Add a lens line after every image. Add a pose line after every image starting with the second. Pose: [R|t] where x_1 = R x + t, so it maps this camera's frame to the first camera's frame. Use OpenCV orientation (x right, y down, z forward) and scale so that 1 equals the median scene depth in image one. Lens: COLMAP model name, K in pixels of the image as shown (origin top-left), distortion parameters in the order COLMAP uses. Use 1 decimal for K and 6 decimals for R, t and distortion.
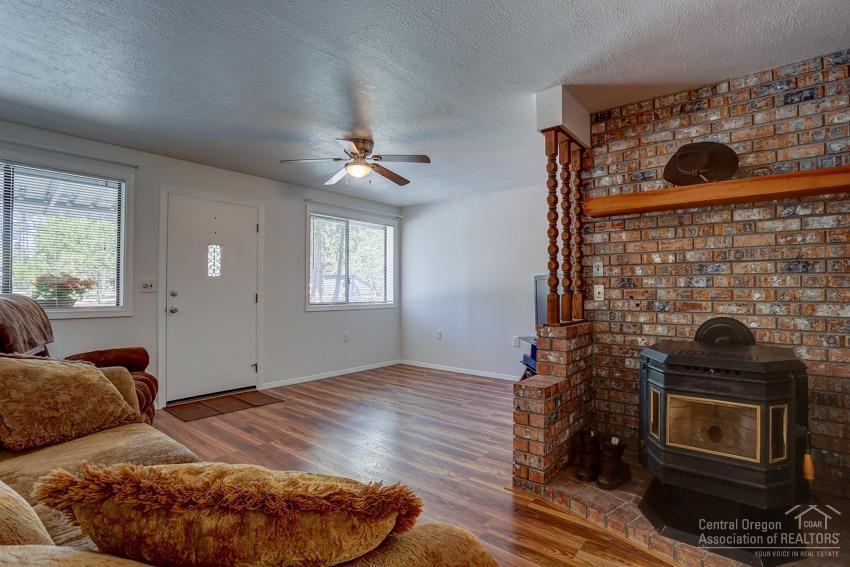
lens RADIAL K [[421.0, 0, 427.7], [0, 421.0, 285.2], [0, 0, 1]] dist [-0.049798, 0.014521]
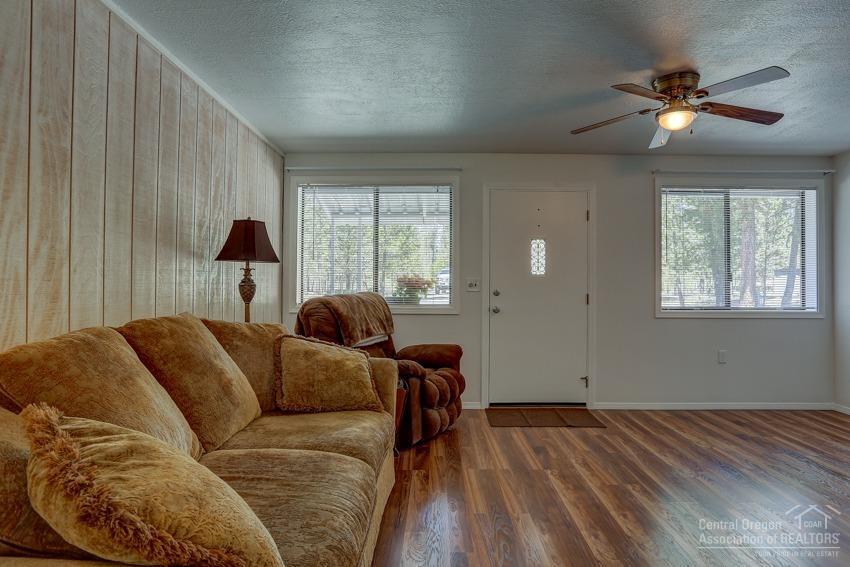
lens RADIAL K [[500.3, 0, 425.1], [0, 500.3, 285.1], [0, 0, 1]] dist [-0.047013, 0.005864]
pose [[0.615514, -0.004724, -0.788112, 0.215275], [0.005449, 0.999984, -0.001738, 0.003233], [0.788107, -0.003225, 0.615529, 0.154025]]
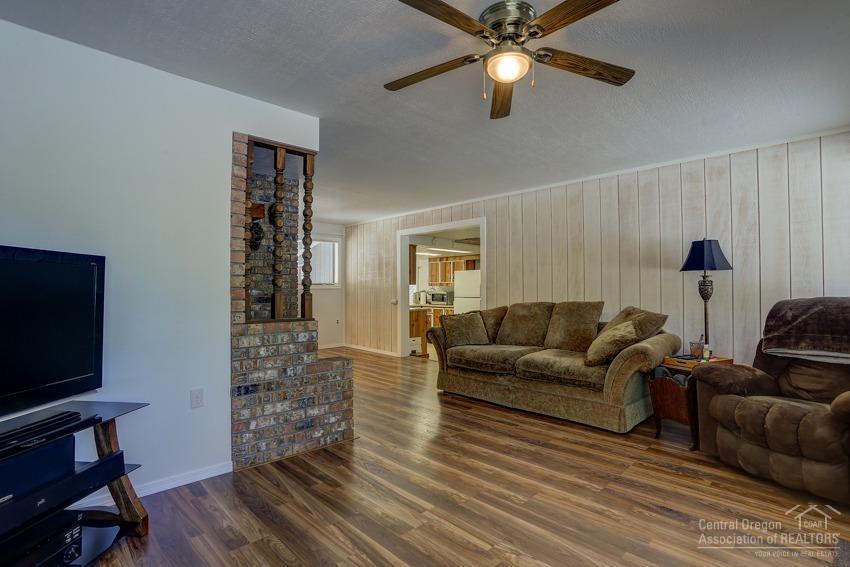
lens RADIAL K [[421.0, 0, 425.2], [0, 421.0, 284.0], [0, 0, 1]] dist [-0.049798, 0.014521]
pose [[-0.990017, -0.000633, 0.140945, -0.133322], [-0.004878, 0.999545, -0.029778, 0.023210], [-0.140862, -0.030169, -0.989570, 1.476006]]
